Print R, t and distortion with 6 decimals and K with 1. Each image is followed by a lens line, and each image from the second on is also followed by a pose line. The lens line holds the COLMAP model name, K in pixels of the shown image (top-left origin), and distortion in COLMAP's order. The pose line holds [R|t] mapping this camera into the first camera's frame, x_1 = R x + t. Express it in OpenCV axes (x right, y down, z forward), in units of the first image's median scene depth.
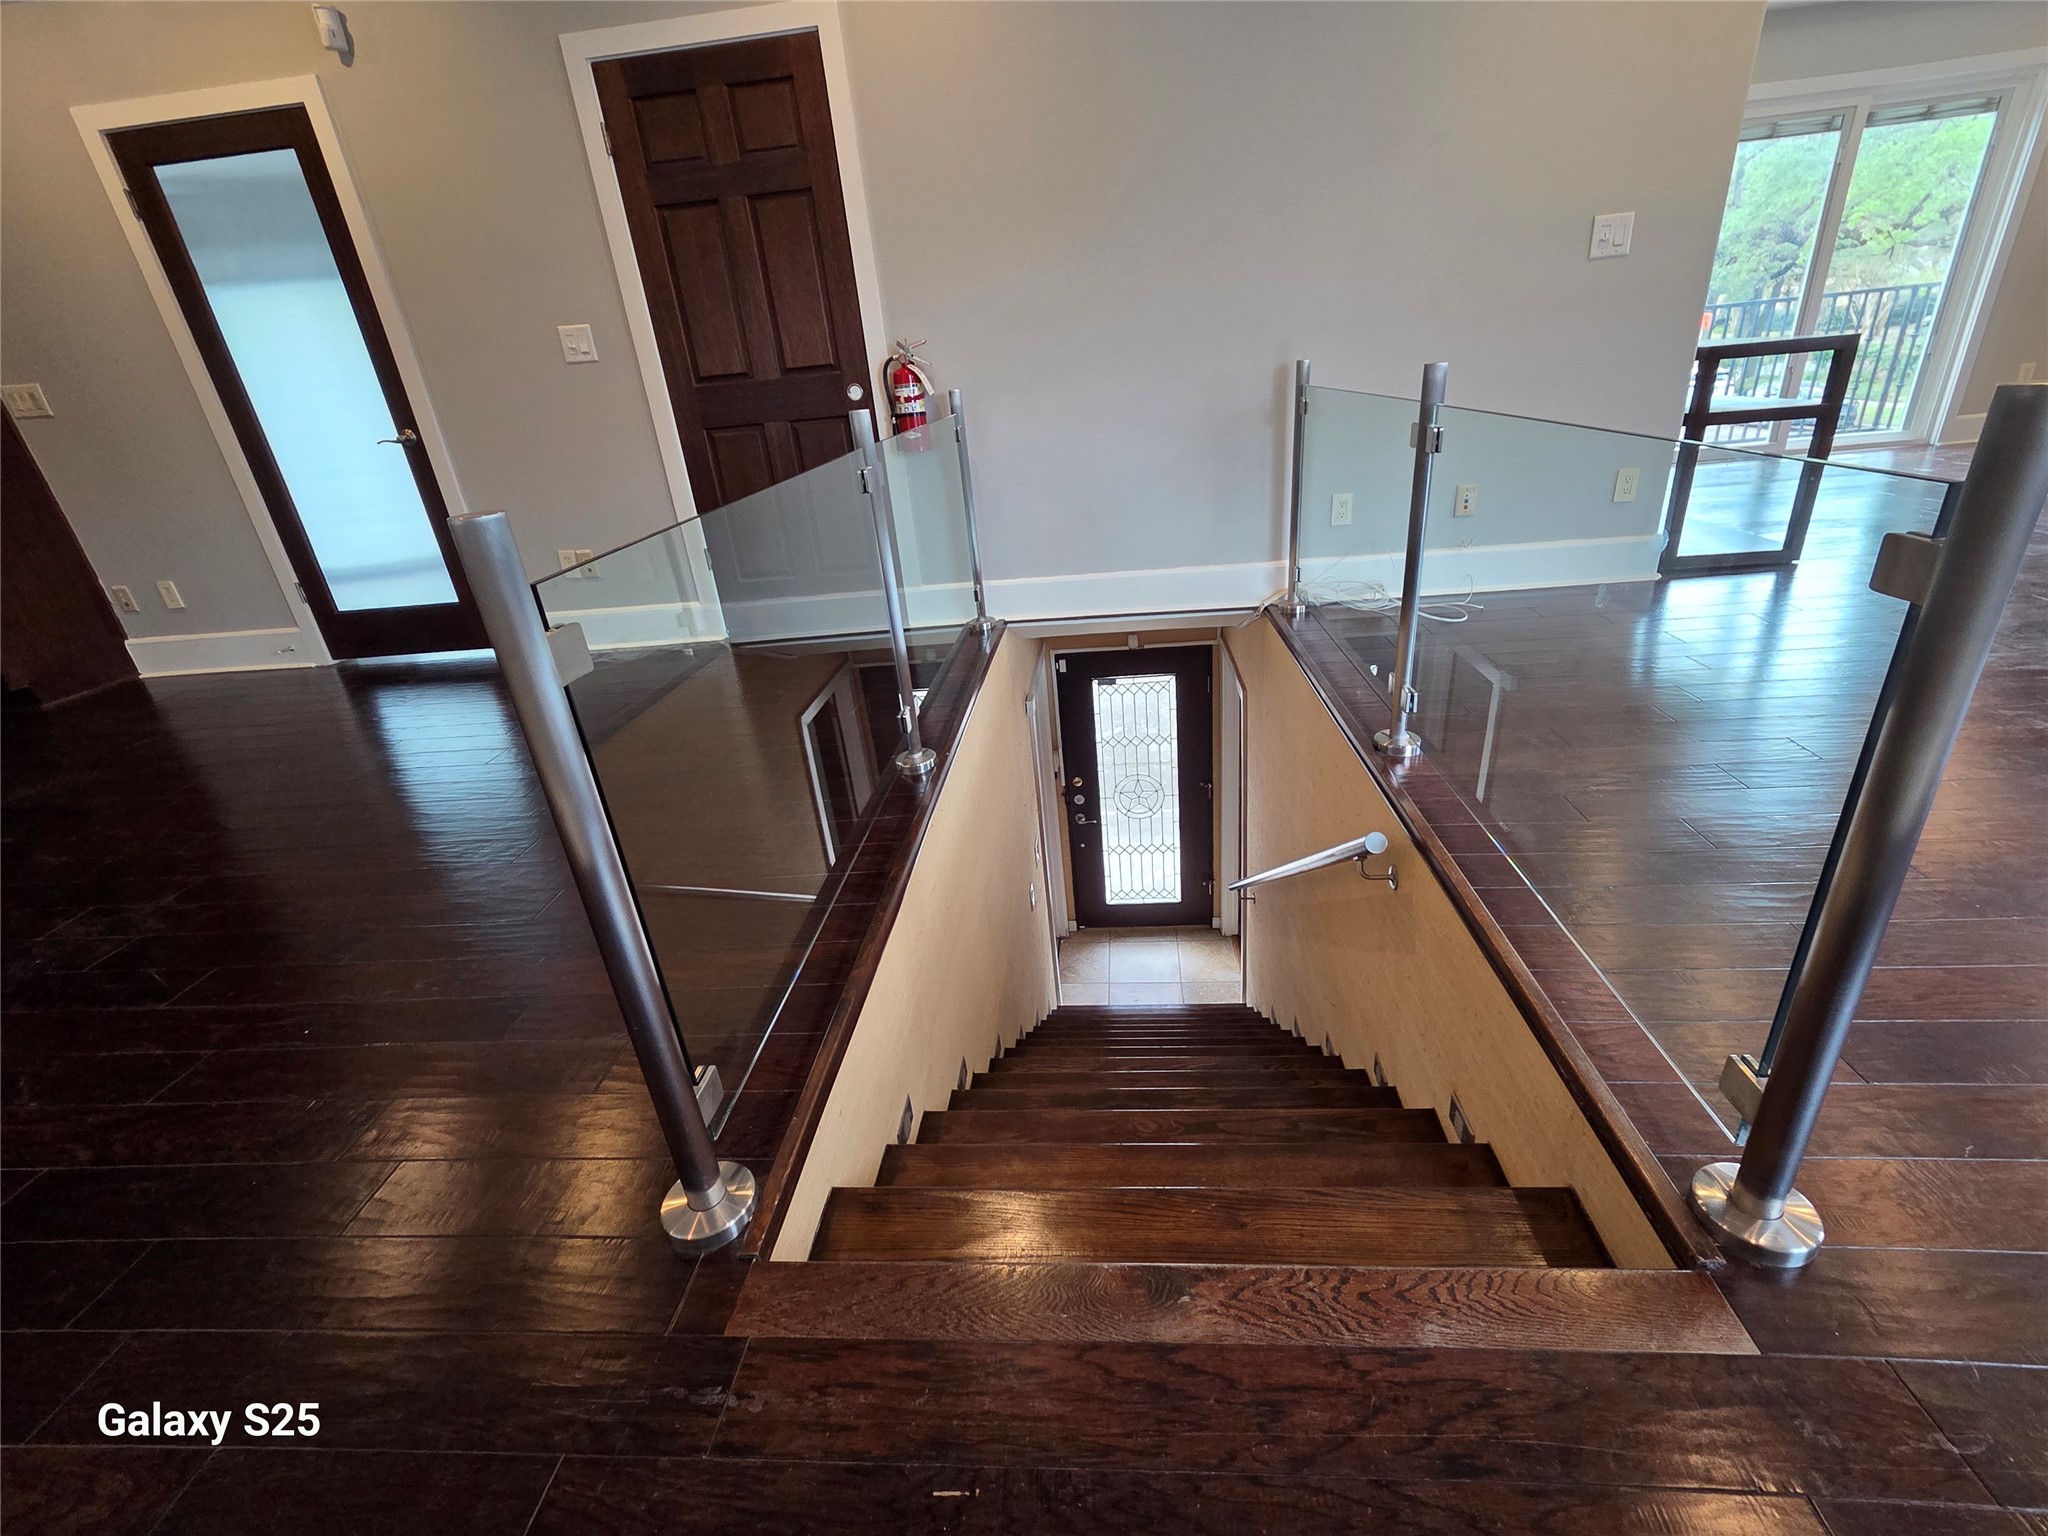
lens RADIAL K [[898.3, 0, 1024.0], [0, 898.3, 768.0], [0, 0, 1]] dist [0.001349, 0.000048]
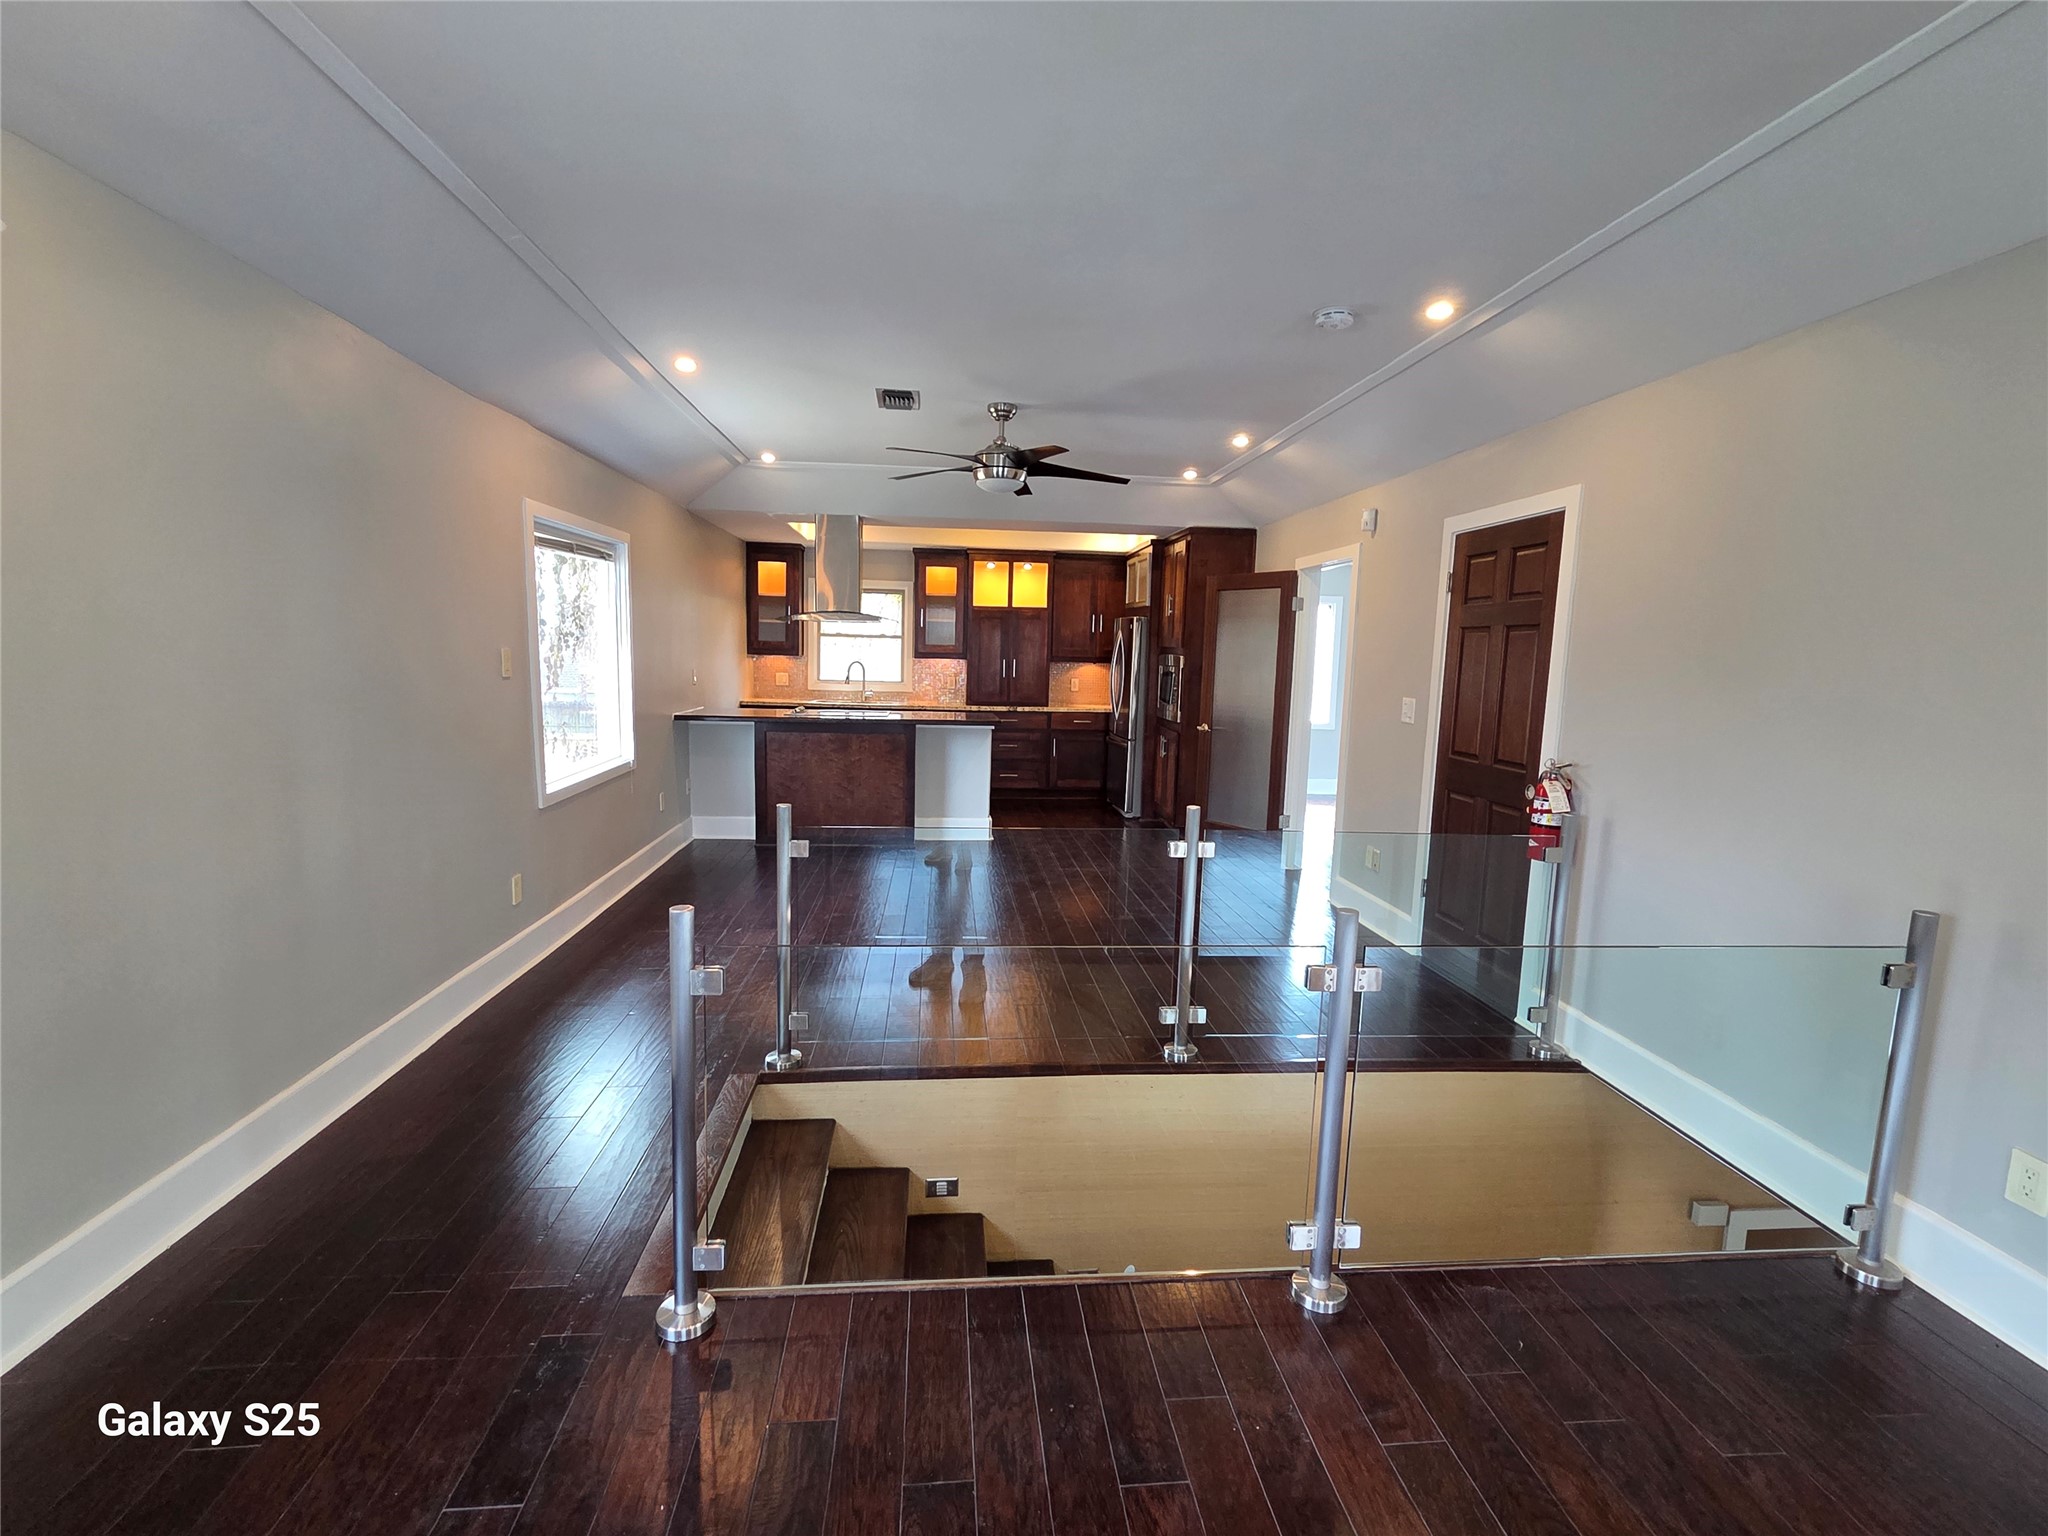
lens RADIAL K [[935.5, 0, 1024.0], [0, 935.5, 768.0], [0, 0, 1]] dist [-0.012986, -0.000108]
pose [[0.167957, 0.212535, -0.962611, 0.614844], [-0.454119, 0.883383, 0.115807, -0.242840], [0.874966, 0.417689, 0.244887, 0.163009]]
